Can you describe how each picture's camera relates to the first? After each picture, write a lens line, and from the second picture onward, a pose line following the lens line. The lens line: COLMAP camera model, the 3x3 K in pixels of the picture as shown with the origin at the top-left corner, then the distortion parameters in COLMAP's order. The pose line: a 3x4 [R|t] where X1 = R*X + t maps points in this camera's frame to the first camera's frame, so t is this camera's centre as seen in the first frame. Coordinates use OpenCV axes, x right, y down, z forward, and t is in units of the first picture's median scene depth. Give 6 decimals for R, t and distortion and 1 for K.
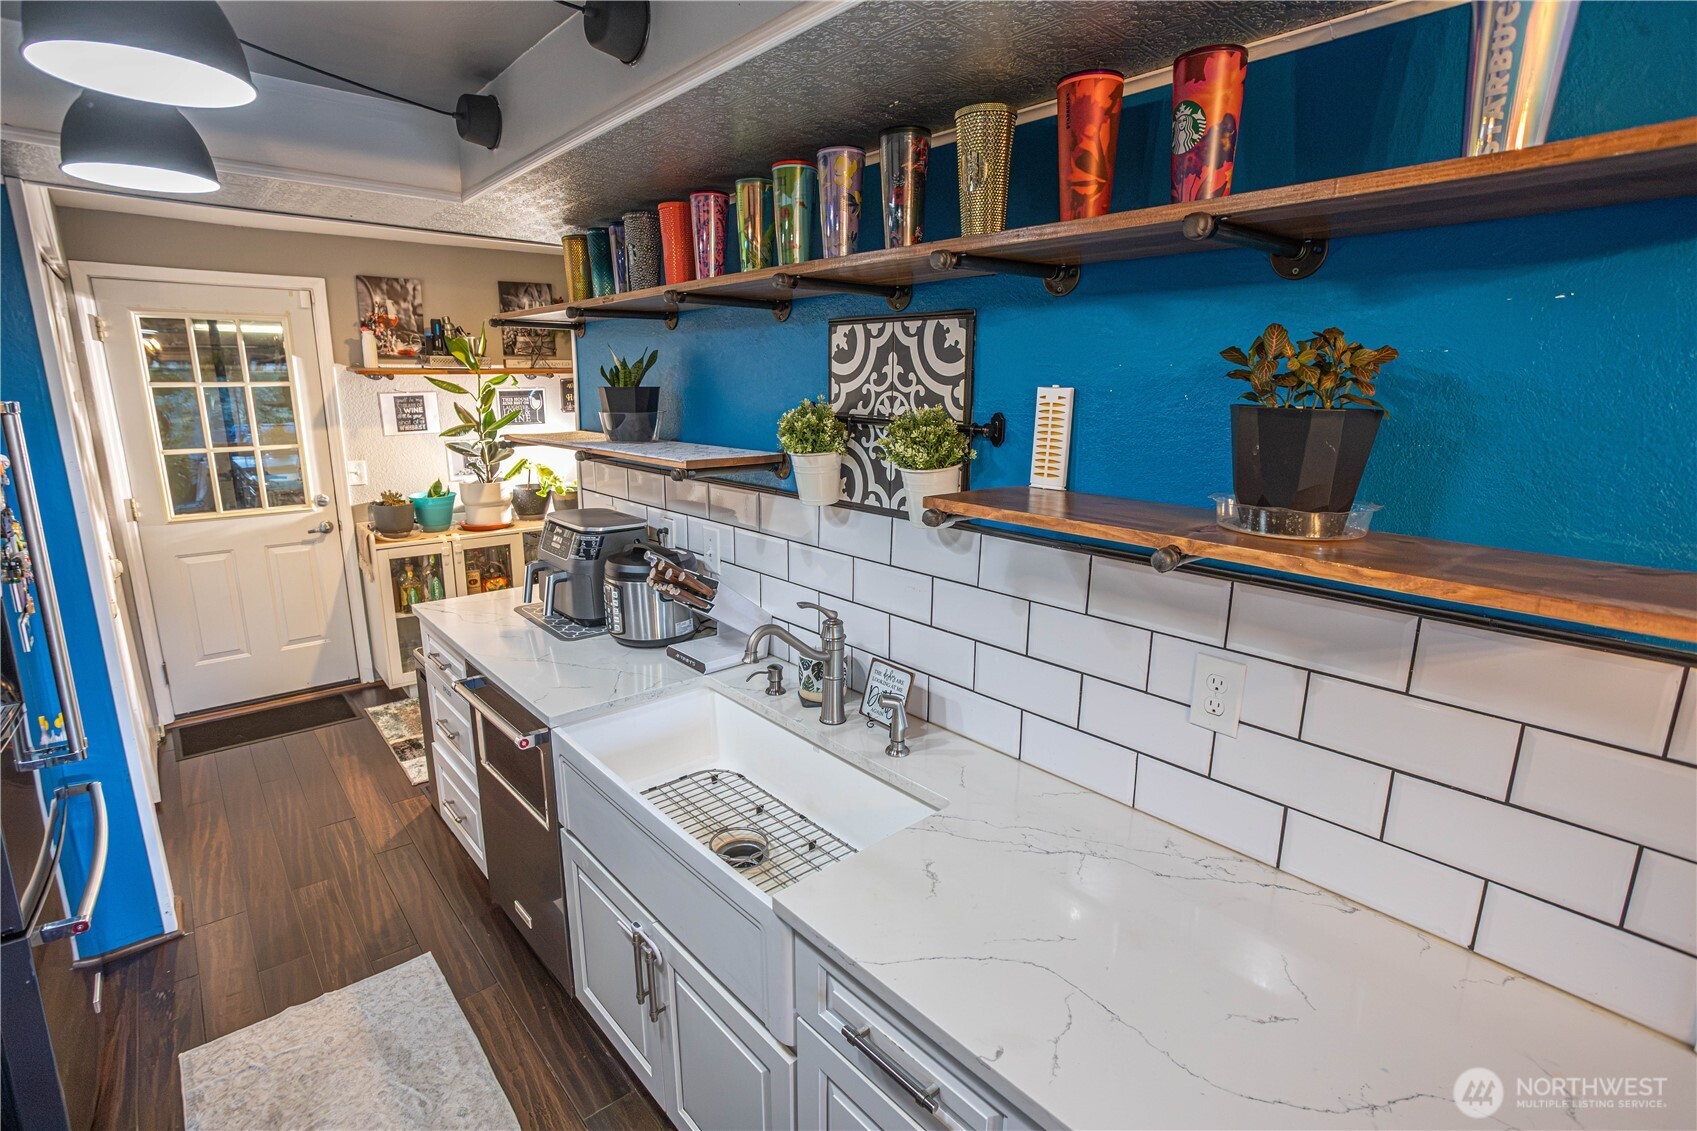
lens RADIAL K [[816.1, 0, 845.3], [0, 816.1, 567.6], [0, 0, 1]] dist [-0.050364, 0.020348]
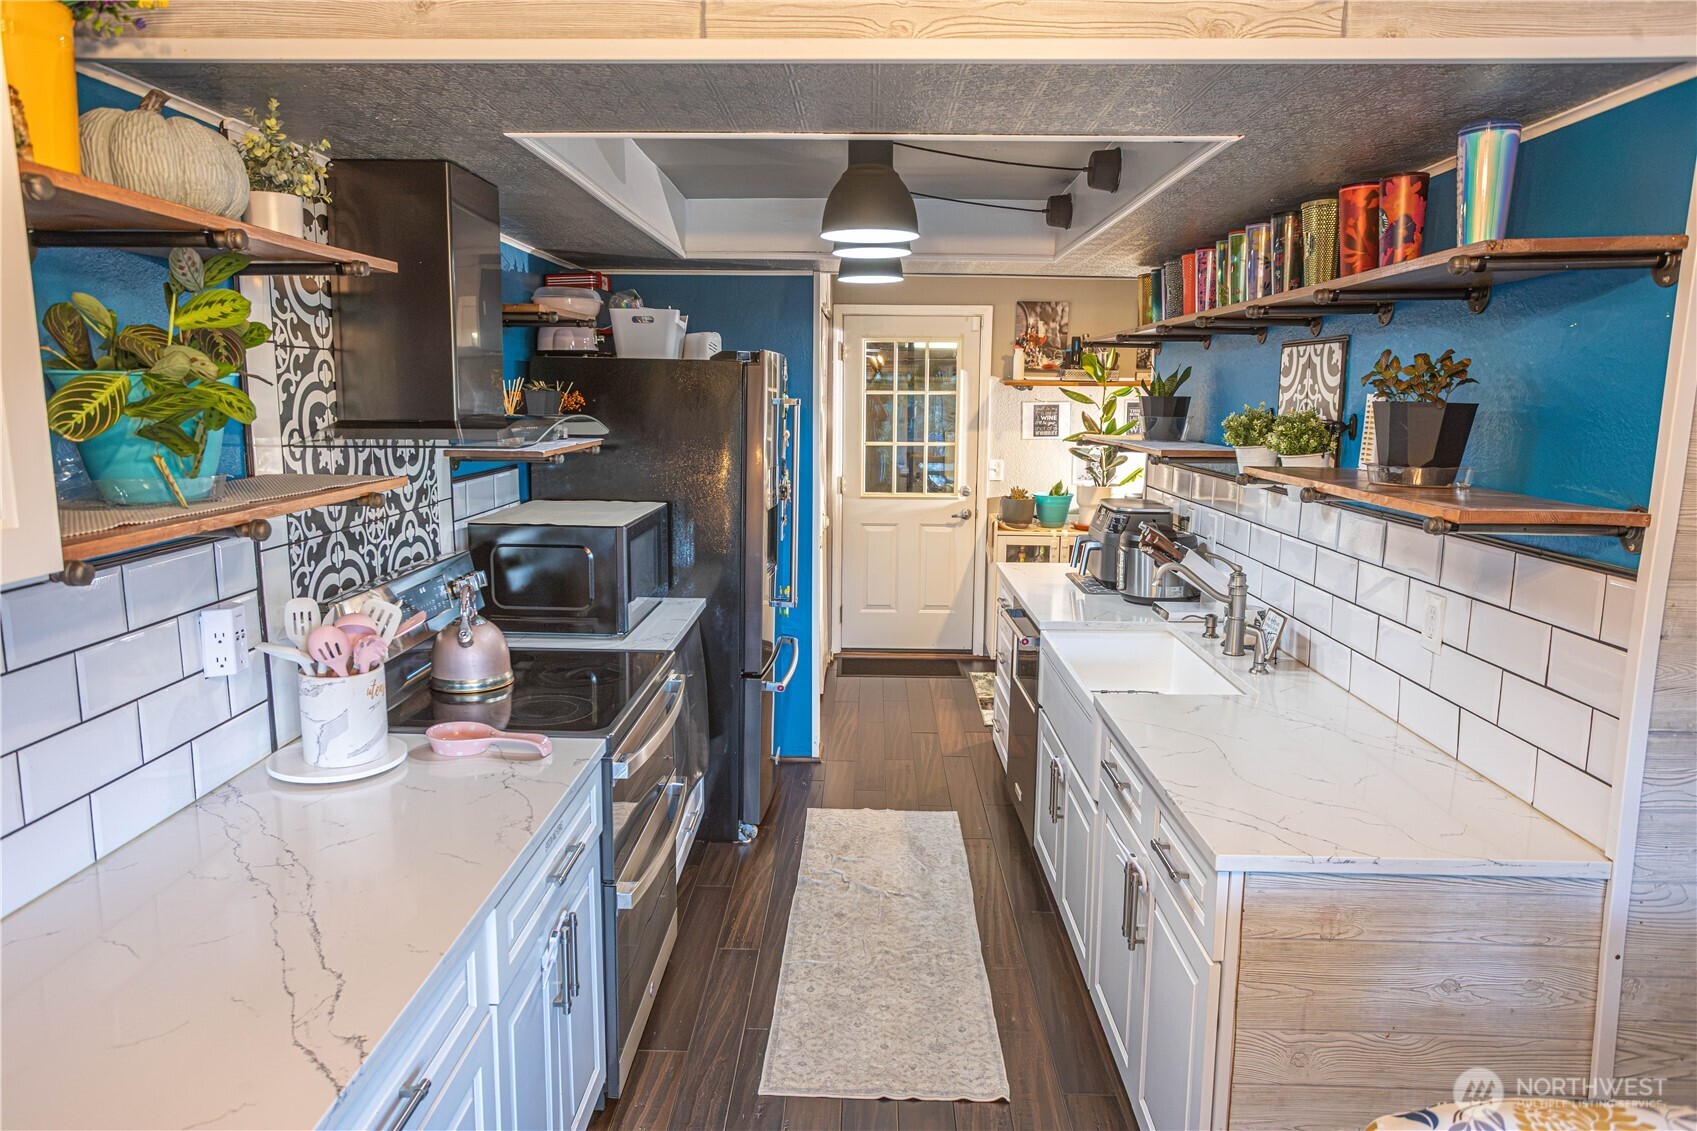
lens RADIAL K [[1136.8, 0, 852.4], [0, 1136.8, 564.4], [0, 0, 1]] dist [0.001529, 0.002284]
pose [[0.745871, 0.101959, -0.658240, 0.402717], [-0.155376, 0.987586, -0.023088, 0.105717], [0.647715, 0.119495, 0.752454, -0.425406]]
